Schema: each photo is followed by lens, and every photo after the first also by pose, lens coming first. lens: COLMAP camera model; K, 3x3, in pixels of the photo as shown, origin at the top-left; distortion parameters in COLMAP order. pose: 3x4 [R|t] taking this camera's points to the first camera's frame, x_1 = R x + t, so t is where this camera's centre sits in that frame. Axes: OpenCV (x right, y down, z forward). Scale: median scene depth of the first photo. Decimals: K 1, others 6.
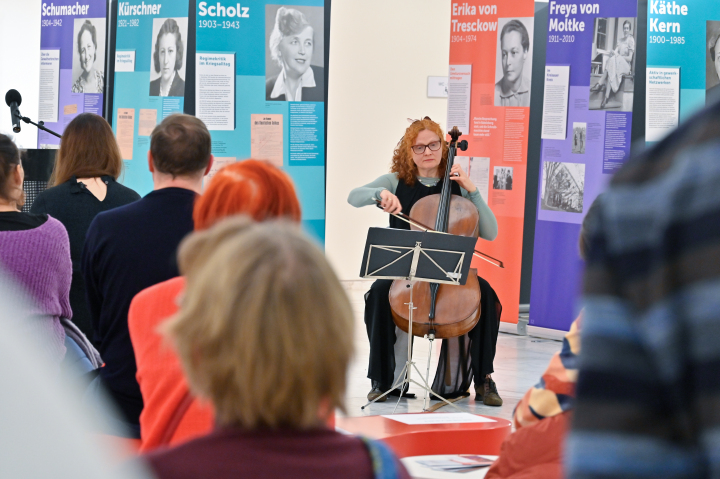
lens RADIAL K [[2509.2, 0, 360.0], [0, 2509.2, 239.5], [0, 0, 1]] dist [-0.043338, -0.929470]
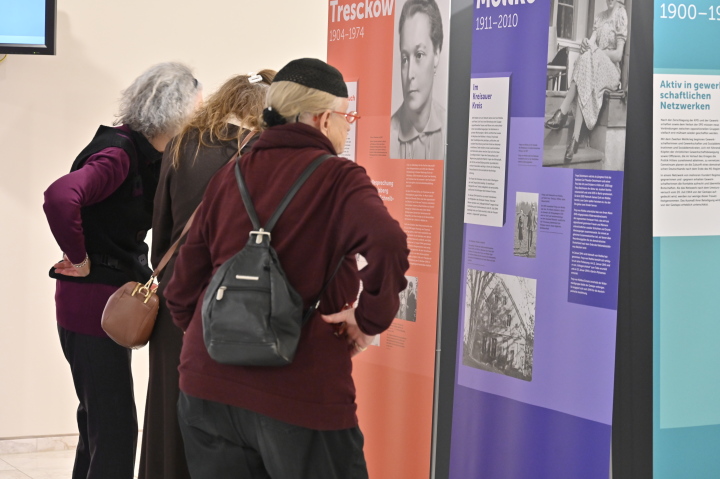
lens RADIAL K [[1831.7, 0, 360.0], [0, 1831.7, 239.5], [0, 0, 1]] dist [0.006439, -0.005758]
pose [[0.991042, -0.007105, -0.133362, 0.099870], [0.007154, 0.999974, -0.000114, -0.036769], [0.133360, -0.000841, 0.991067, 0.628208]]
